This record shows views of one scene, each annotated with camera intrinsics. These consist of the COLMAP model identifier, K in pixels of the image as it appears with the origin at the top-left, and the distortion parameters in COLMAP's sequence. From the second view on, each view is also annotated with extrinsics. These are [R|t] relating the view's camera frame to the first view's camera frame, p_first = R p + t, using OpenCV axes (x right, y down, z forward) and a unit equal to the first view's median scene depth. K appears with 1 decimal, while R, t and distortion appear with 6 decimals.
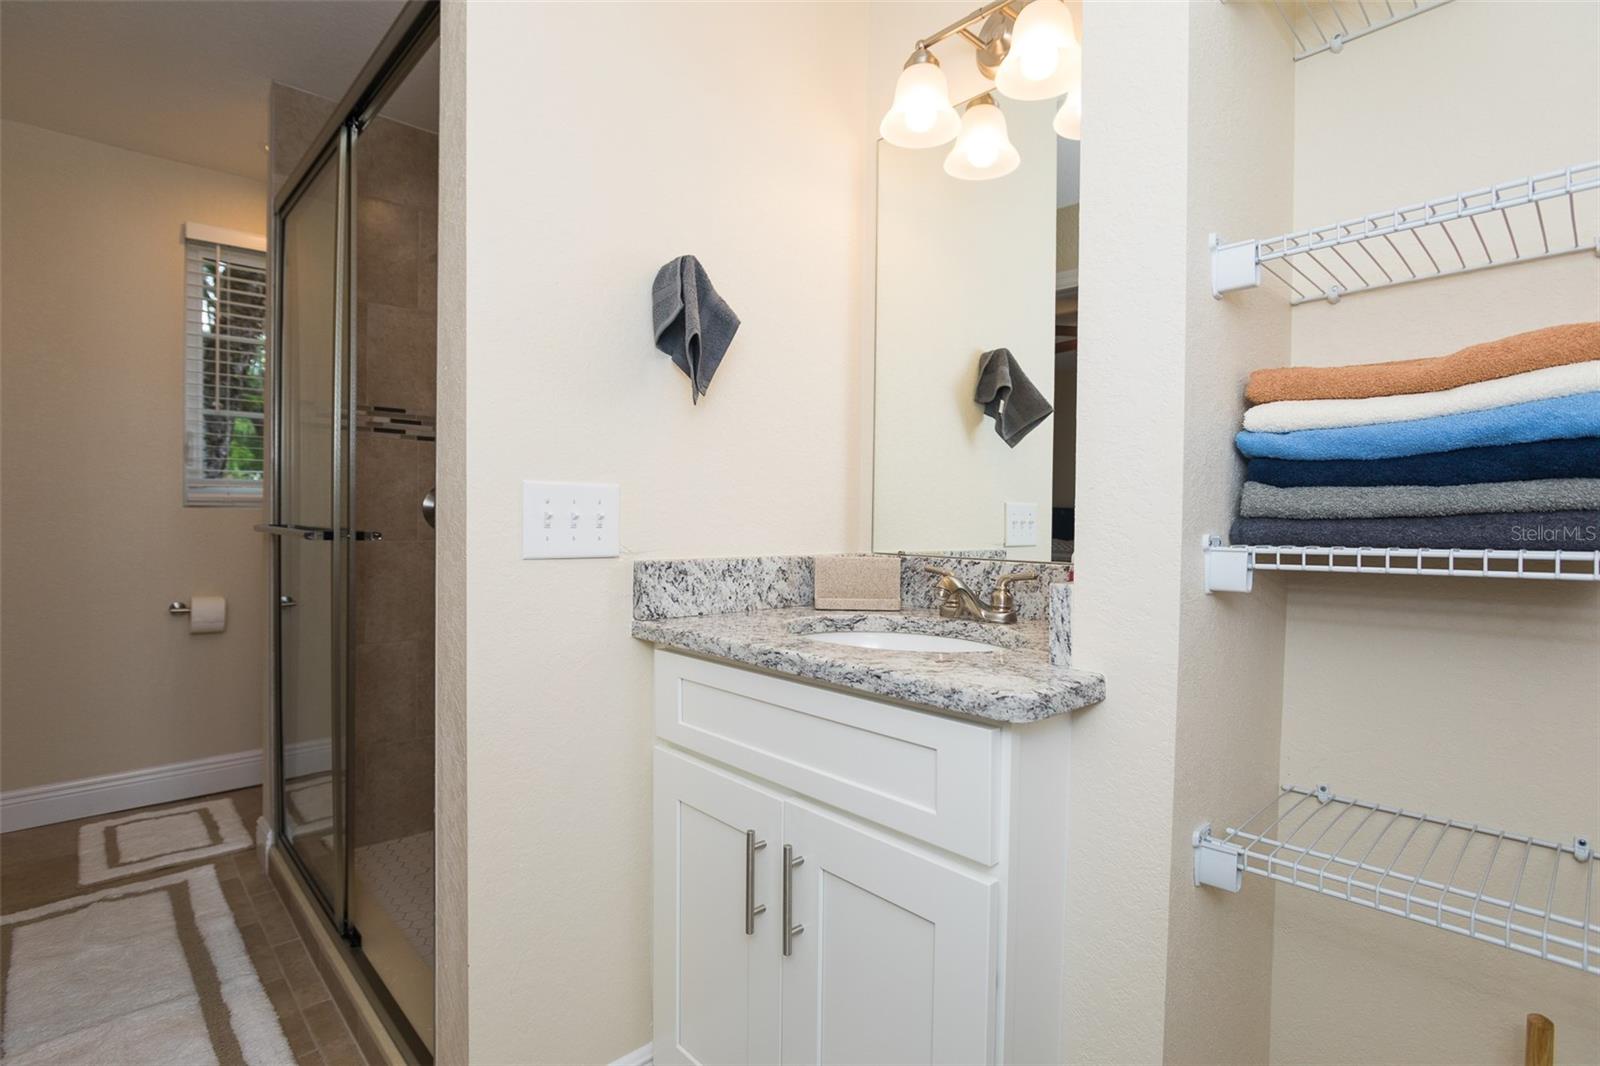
lens RADIAL K [[772.0, 0, 792.2], [0, 772.0, 522.5], [0, 0, 1]] dist [-0.027968, 0.009985]
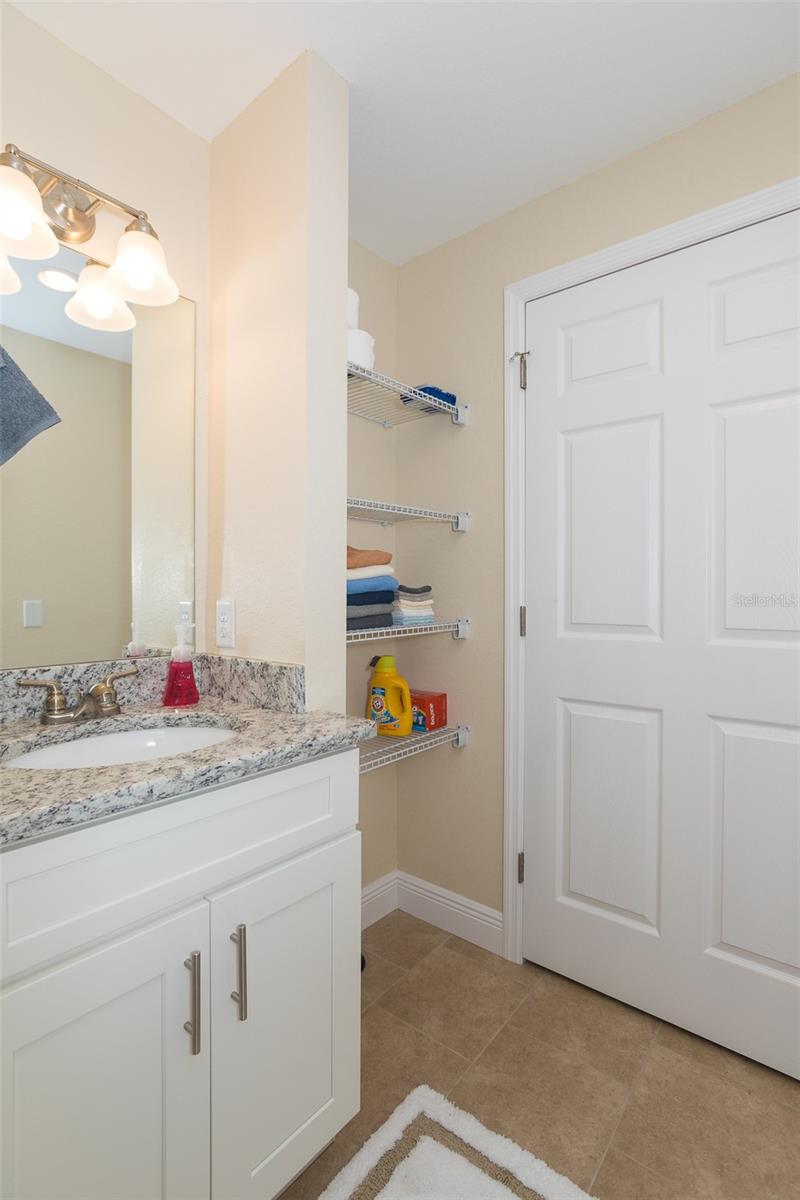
lens RADIAL K [[581.4, 0, 403.0], [0, 581.4, 594.8], [0, 0, 1]] dist [-0.077874, 0.036177]
pose [[-0.135944, -0.017699, 0.990558, -0.627842], [0.010100, 0.999764, 0.019250, -0.065322], [-0.990665, 0.012621, -0.135733, 0.620118]]
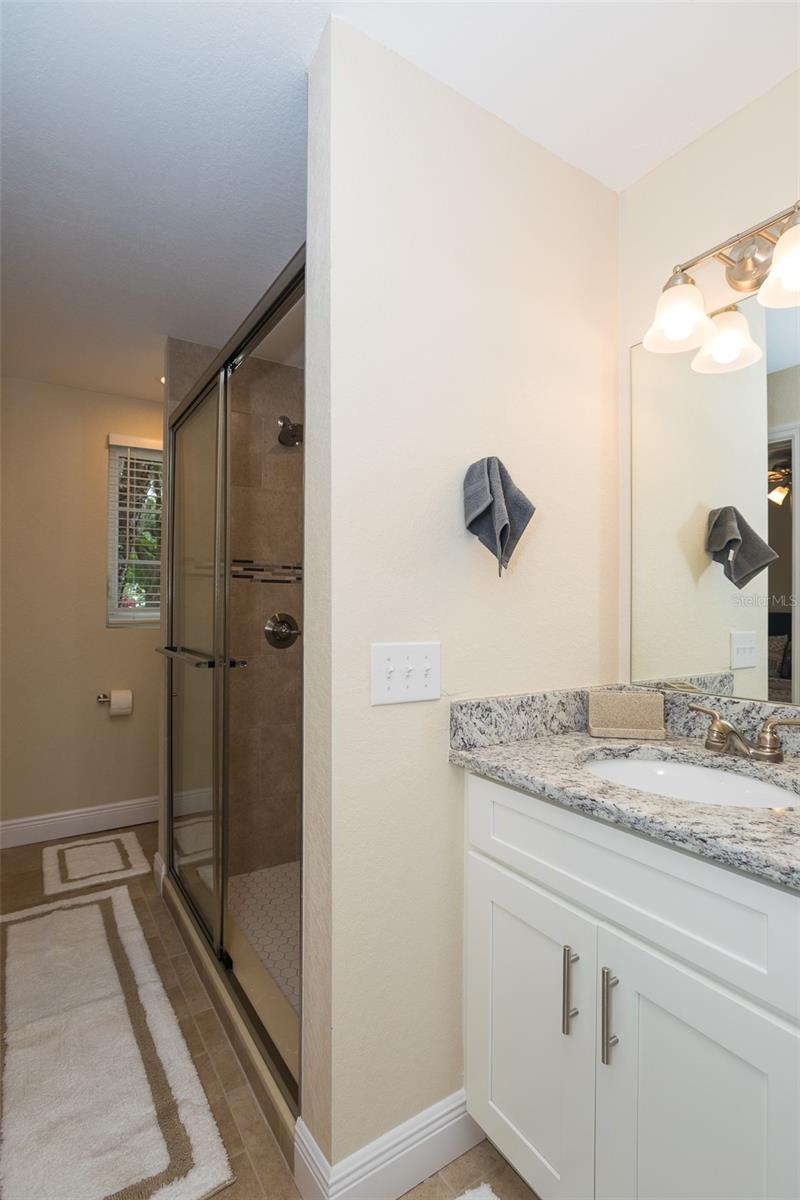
lens RADIAL K [[569.8, 0, 400.0], [0, 569.8, 600.0], [0, 0, 1]] dist [-0.029305, 0.011694]
pose [[0.984755, -0.009210, -0.173704, -0.114573], [0.004948, 0.999676, -0.024953, -0.085248], [0.173878, 0.023713, 0.984482, 0.065543]]
